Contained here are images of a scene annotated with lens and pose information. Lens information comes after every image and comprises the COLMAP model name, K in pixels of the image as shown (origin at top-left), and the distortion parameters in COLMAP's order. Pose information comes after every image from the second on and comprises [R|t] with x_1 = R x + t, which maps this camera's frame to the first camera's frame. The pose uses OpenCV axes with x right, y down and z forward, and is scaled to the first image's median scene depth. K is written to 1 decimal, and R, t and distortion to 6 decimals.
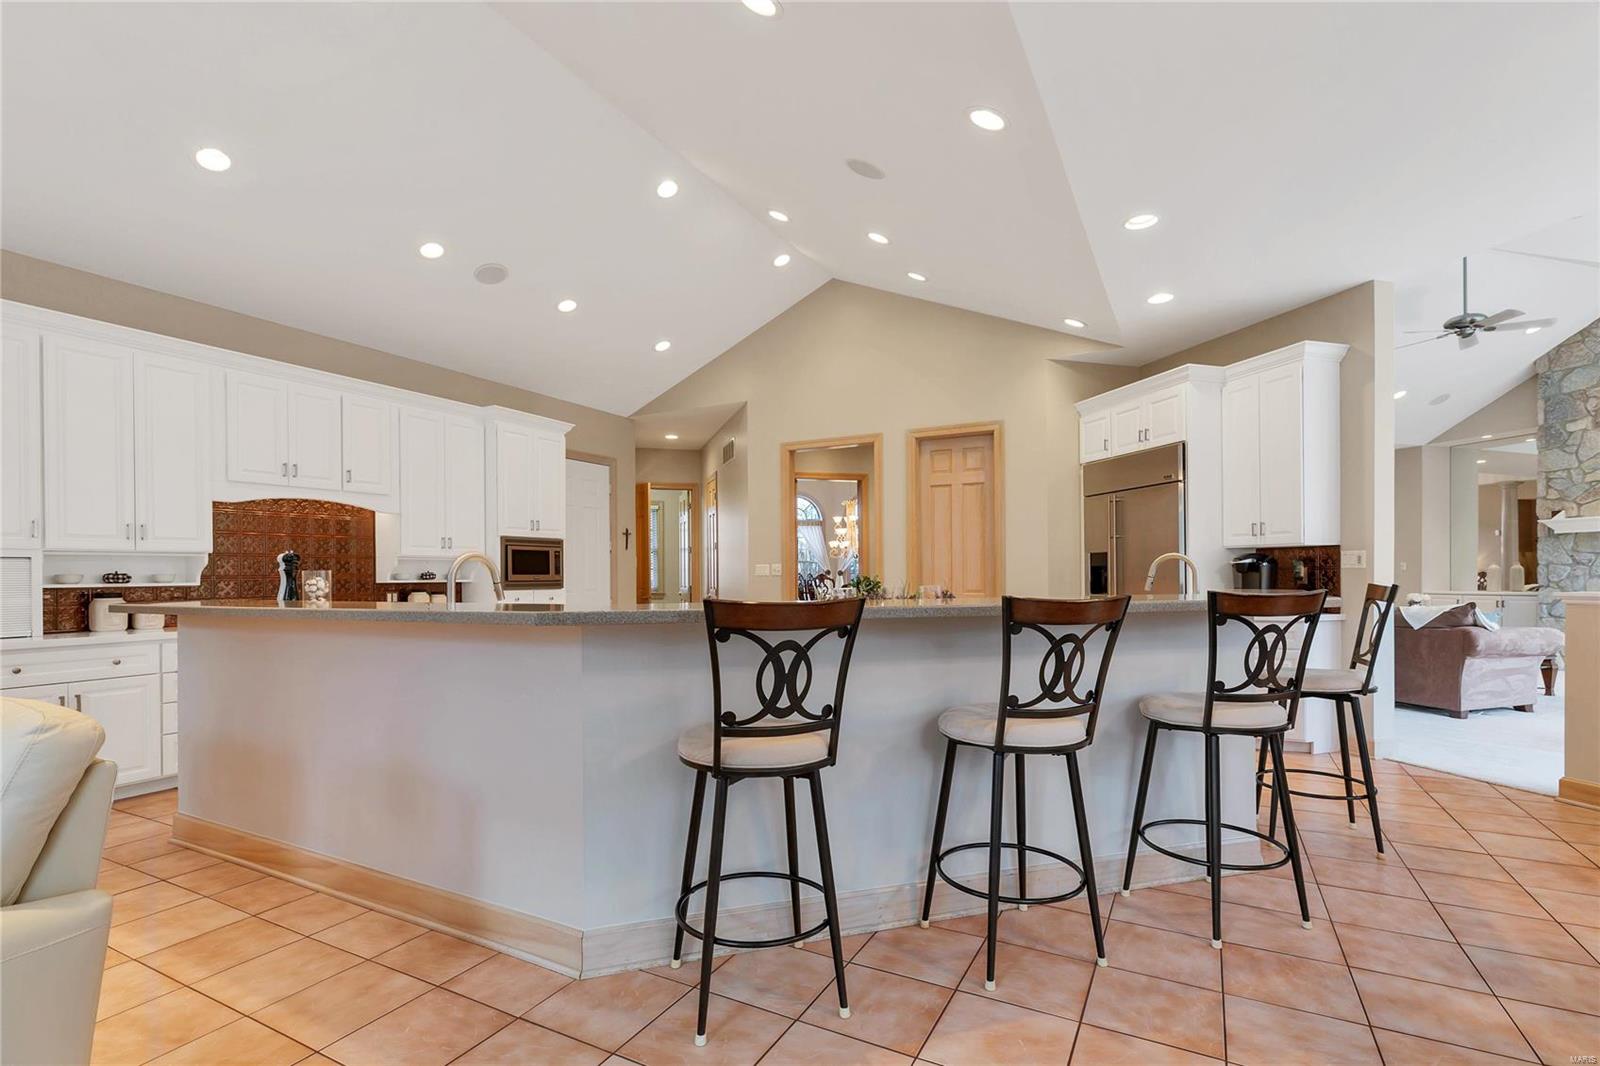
lens RADIAL K [[740.7, 0, 765.9], [0, 740.7, 575.6], [0, 0, 1]] dist [0.006783, 0.000079]
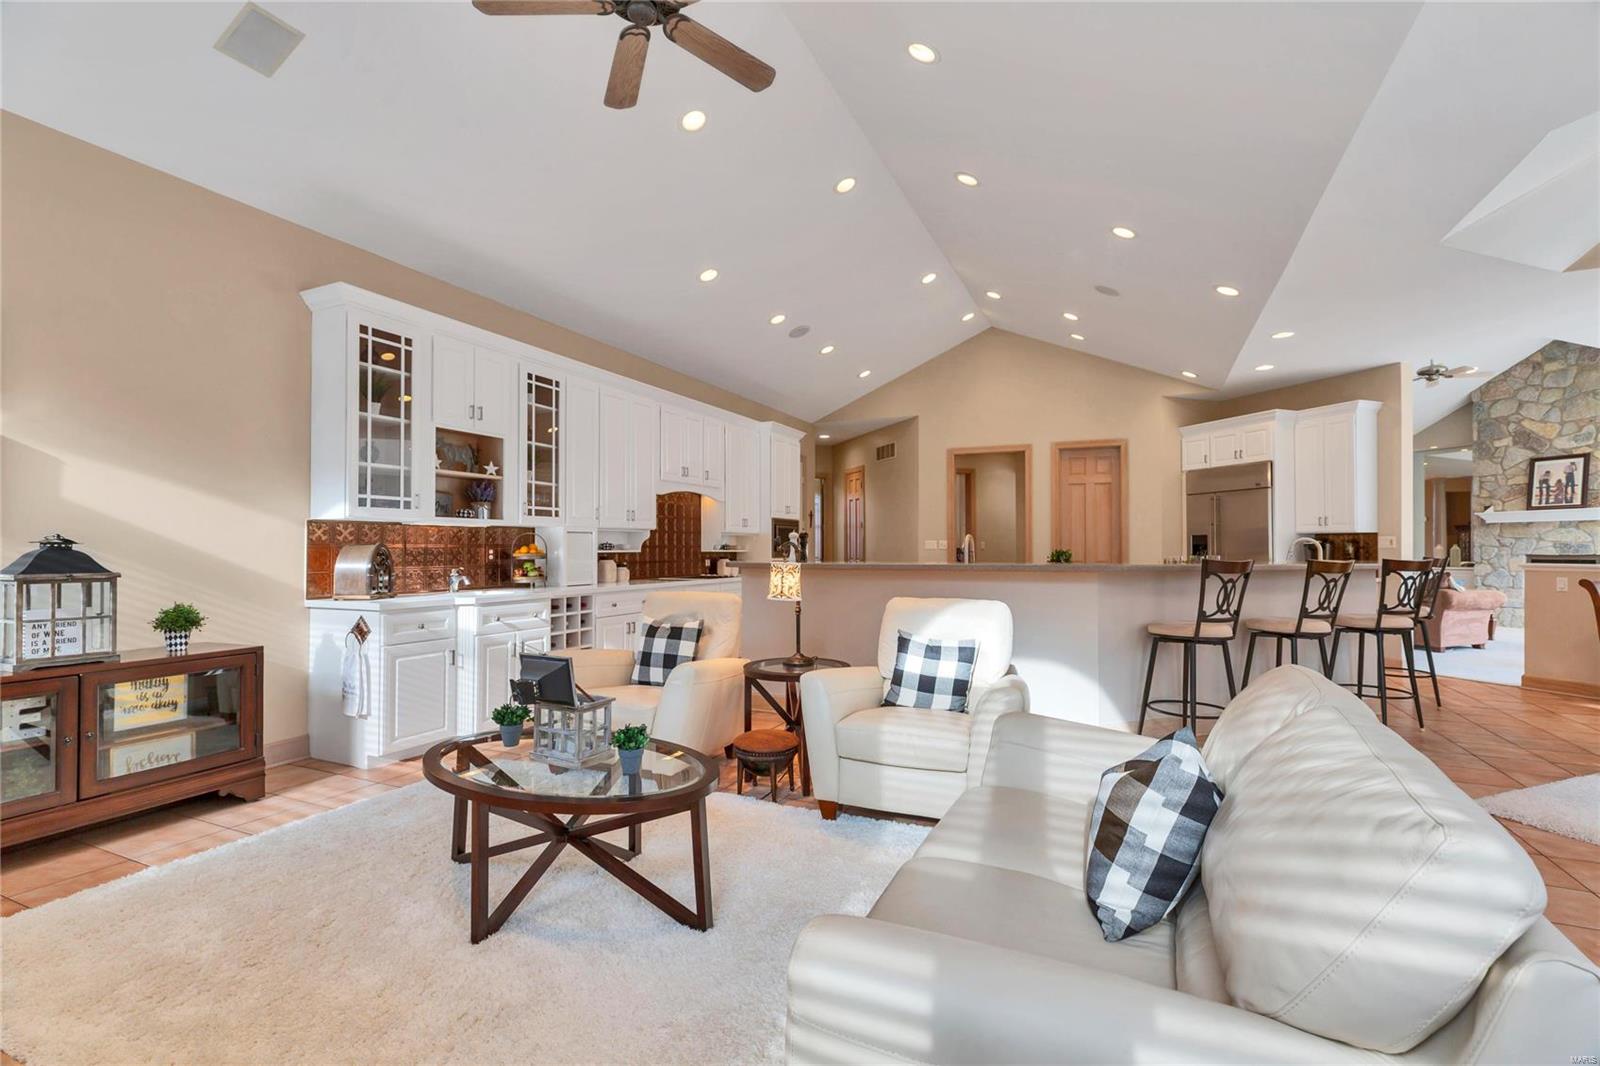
lens RADIAL K [[740.7, 0, 771.3], [0, 740.7, 537.2], [0, 0, 1]] dist [0.006783, 0.000079]
pose [[0.997224, 0.010502, 0.073713, -0.457100], [-0.009268, 0.999811, -0.017067, 0.004793], [-0.073879, 0.016336, 0.997133, -0.337280]]
